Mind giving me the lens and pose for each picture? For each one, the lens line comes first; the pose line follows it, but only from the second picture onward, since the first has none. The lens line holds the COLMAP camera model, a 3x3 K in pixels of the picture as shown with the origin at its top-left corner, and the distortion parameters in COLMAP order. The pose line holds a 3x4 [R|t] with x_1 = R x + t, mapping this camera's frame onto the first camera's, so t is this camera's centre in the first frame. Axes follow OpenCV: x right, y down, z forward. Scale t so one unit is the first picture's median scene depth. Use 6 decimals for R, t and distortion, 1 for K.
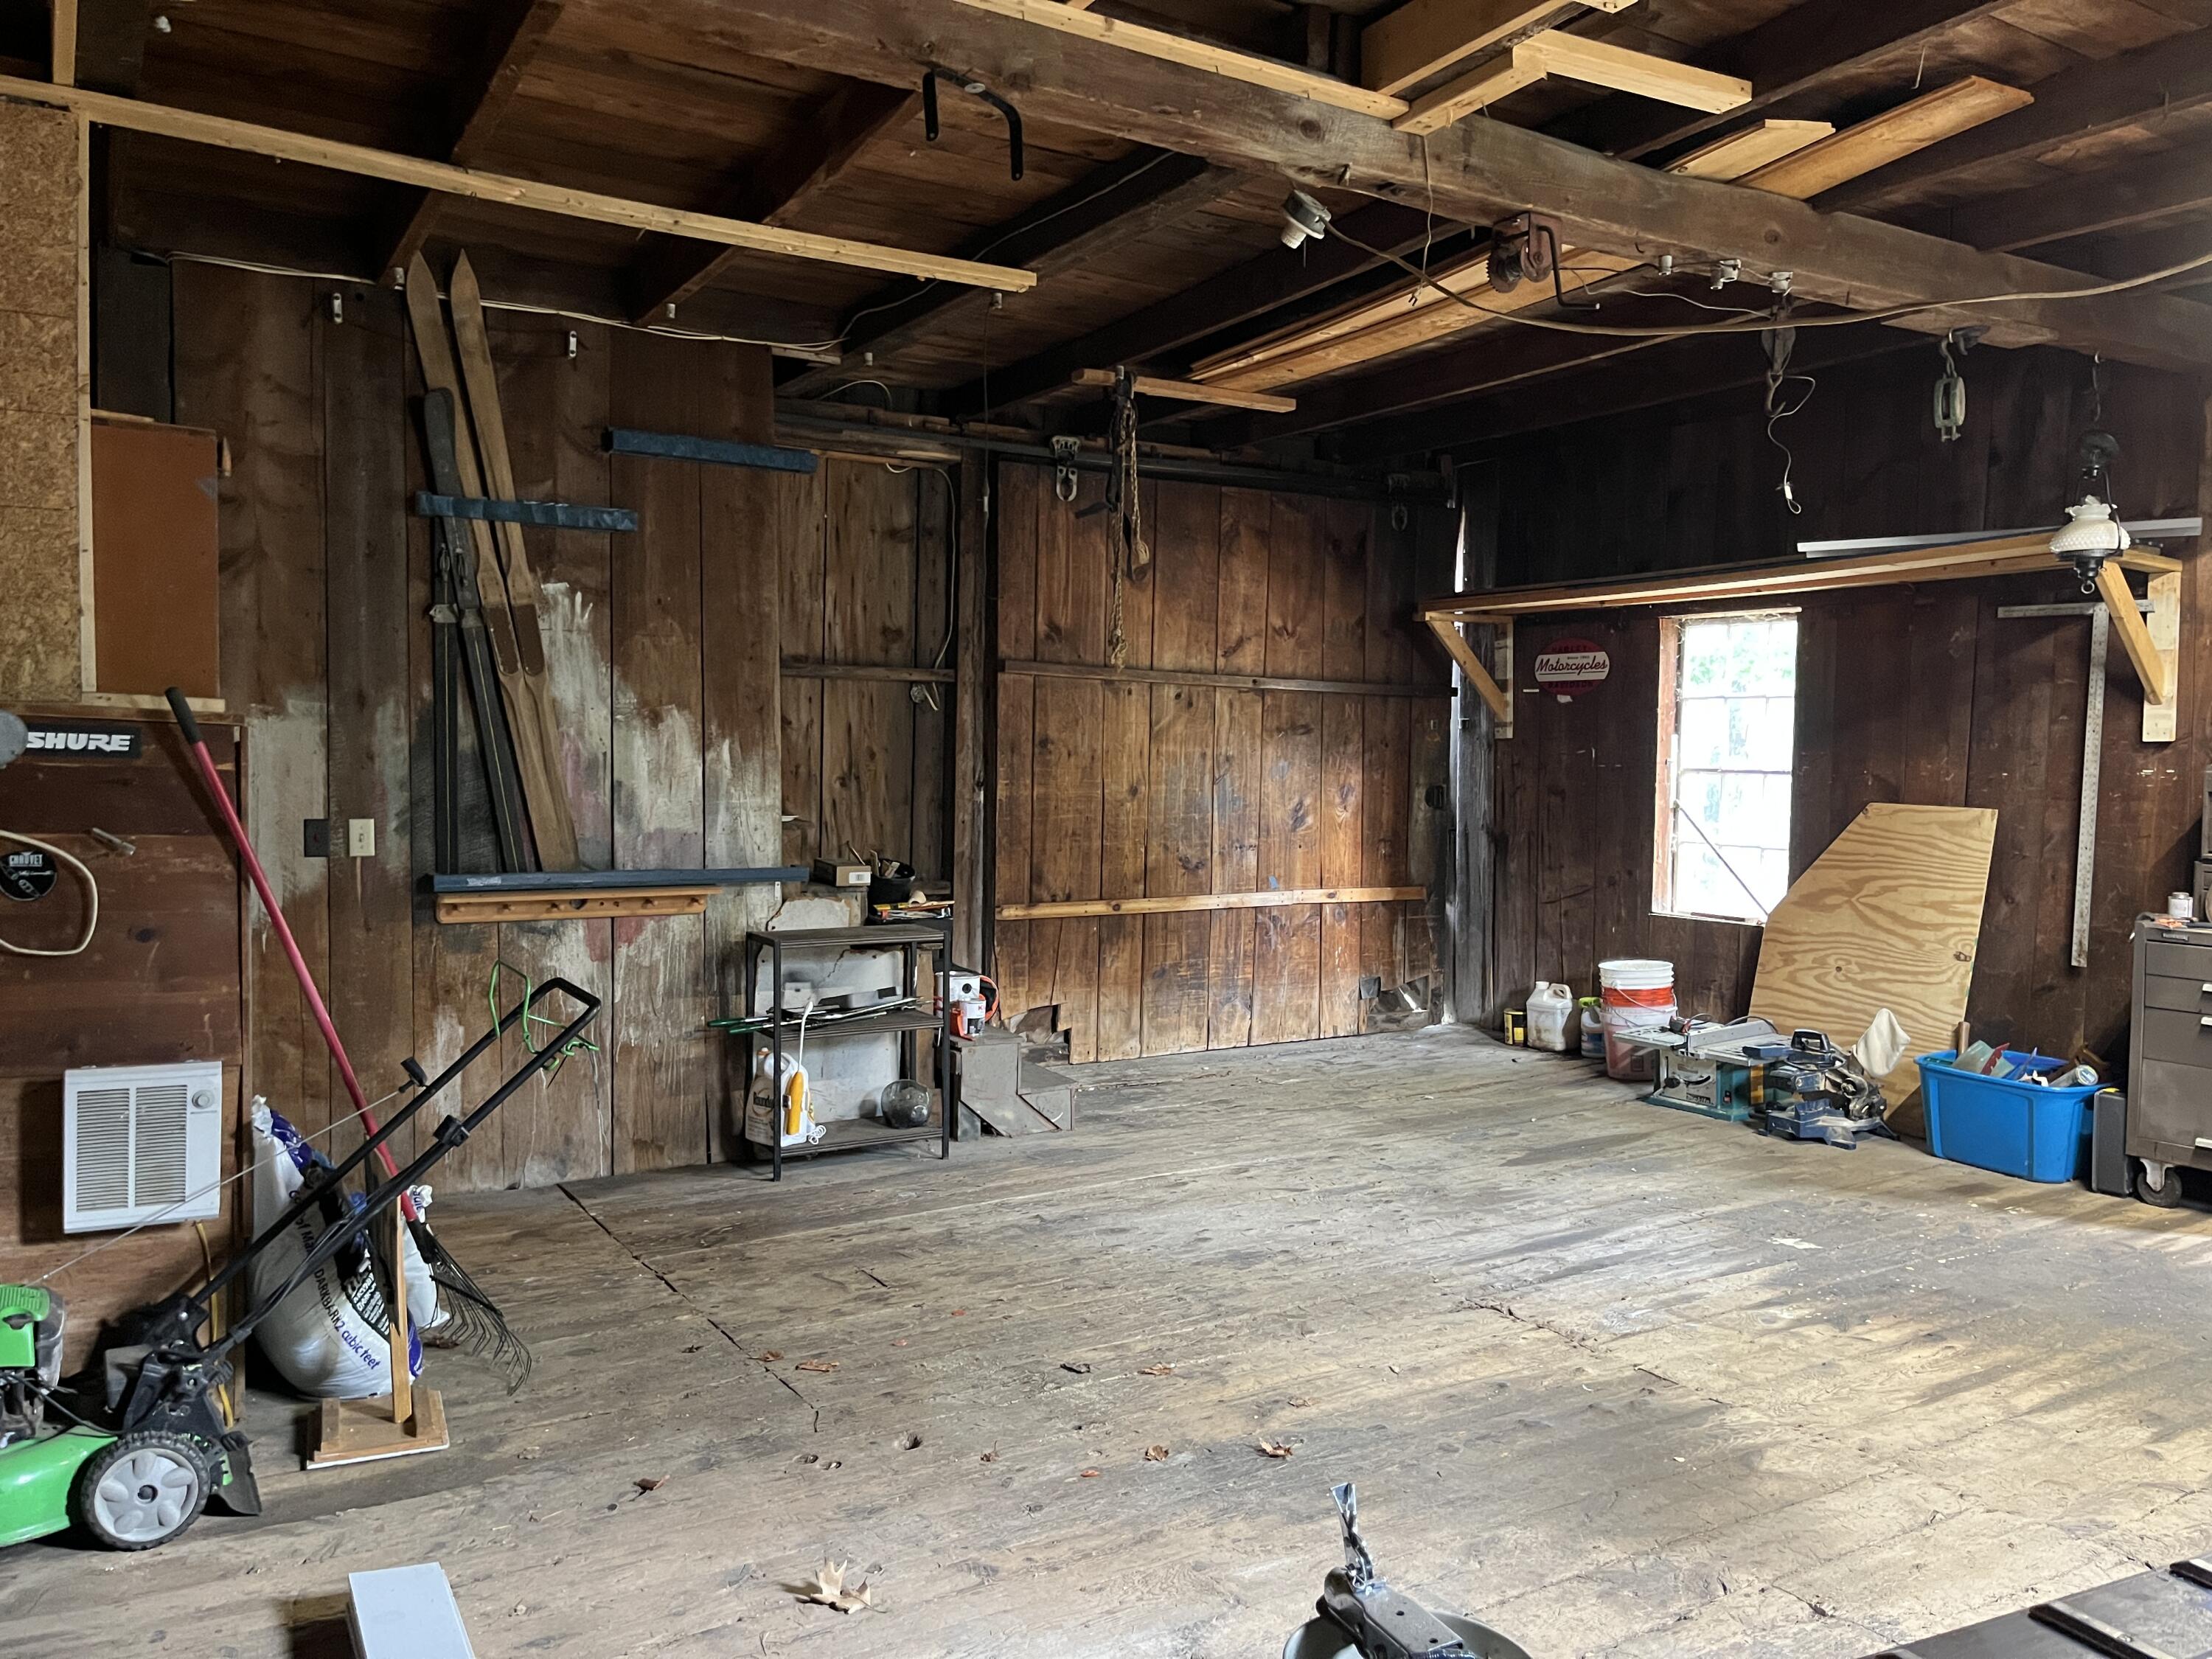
lens RADIAL K [[1664.1, 0, 1106.0], [0, 1664.1, 829.5], [0, 0, 1]] dist [0.059385, -0.098270]
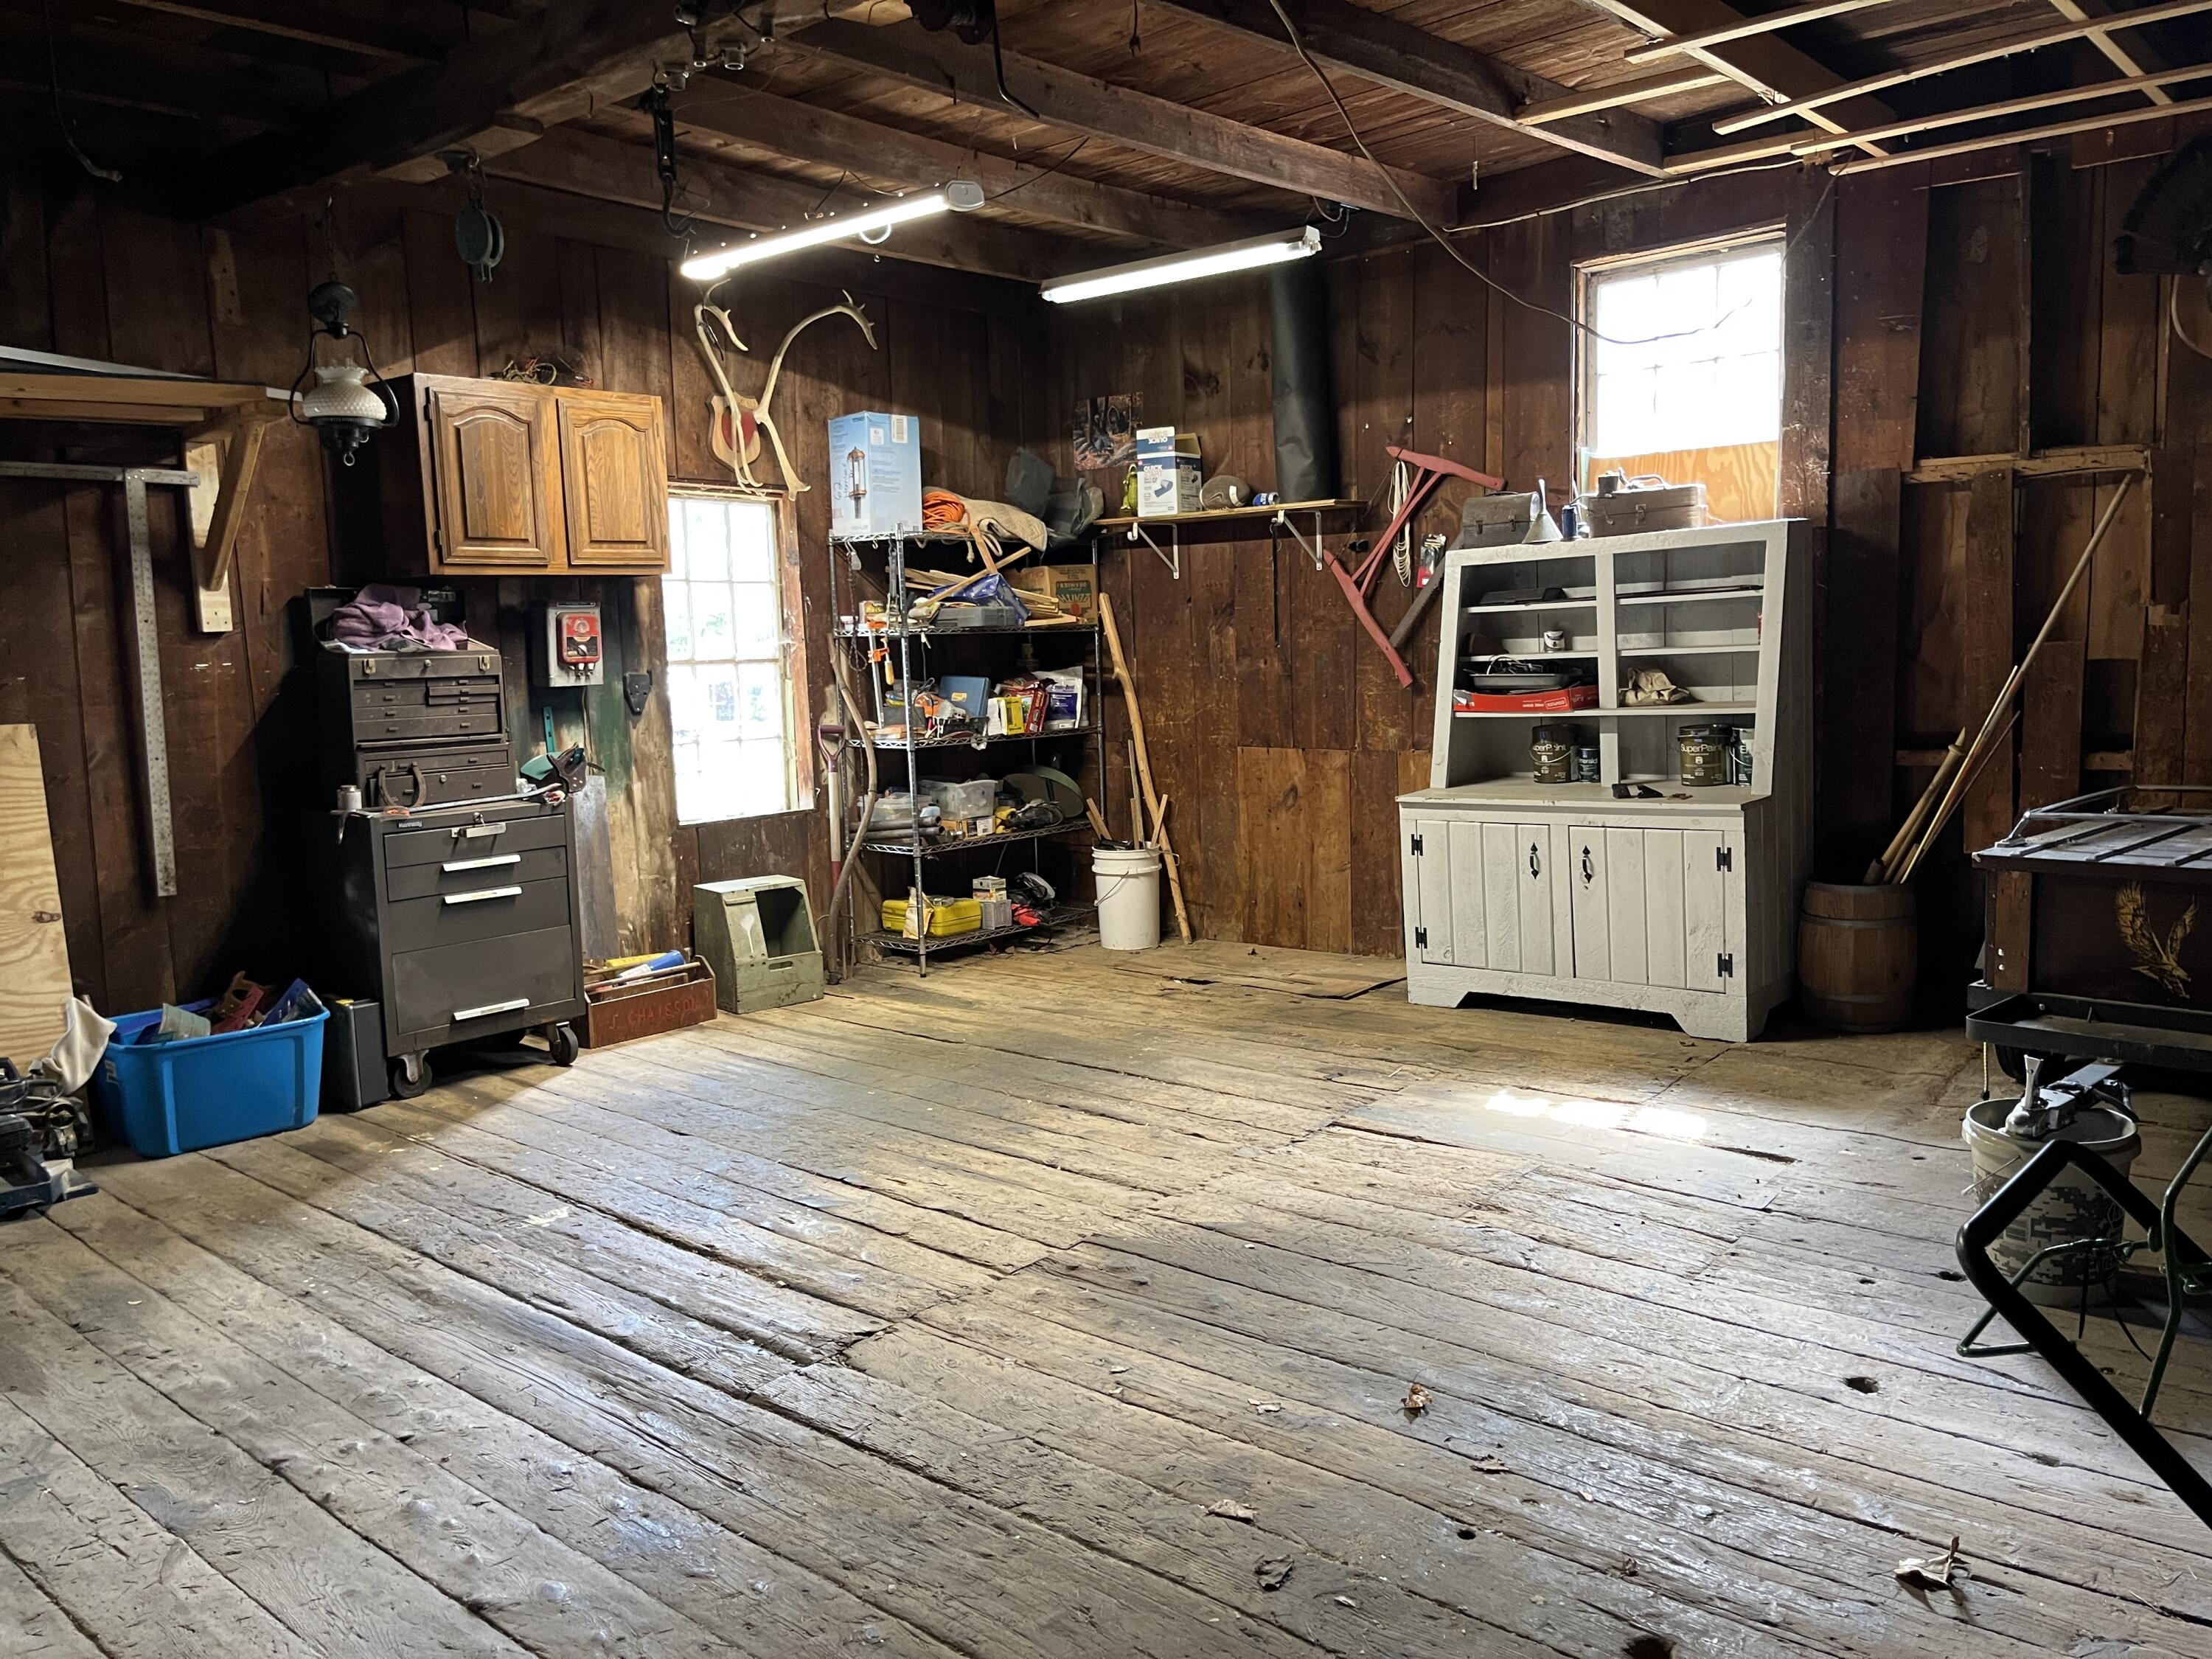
lens RADIAL K [[1664.1, 0, 1106.0], [0, 1664.1, 829.5], [0, 0, 1]] dist [0.059385, -0.098270]
pose [[-0.307385, -0.115693, 0.944526, -0.392444], [0.072359, 0.986866, 0.144428, -0.043117], [-0.948830, 0.112740, -0.294976, 0.823630]]
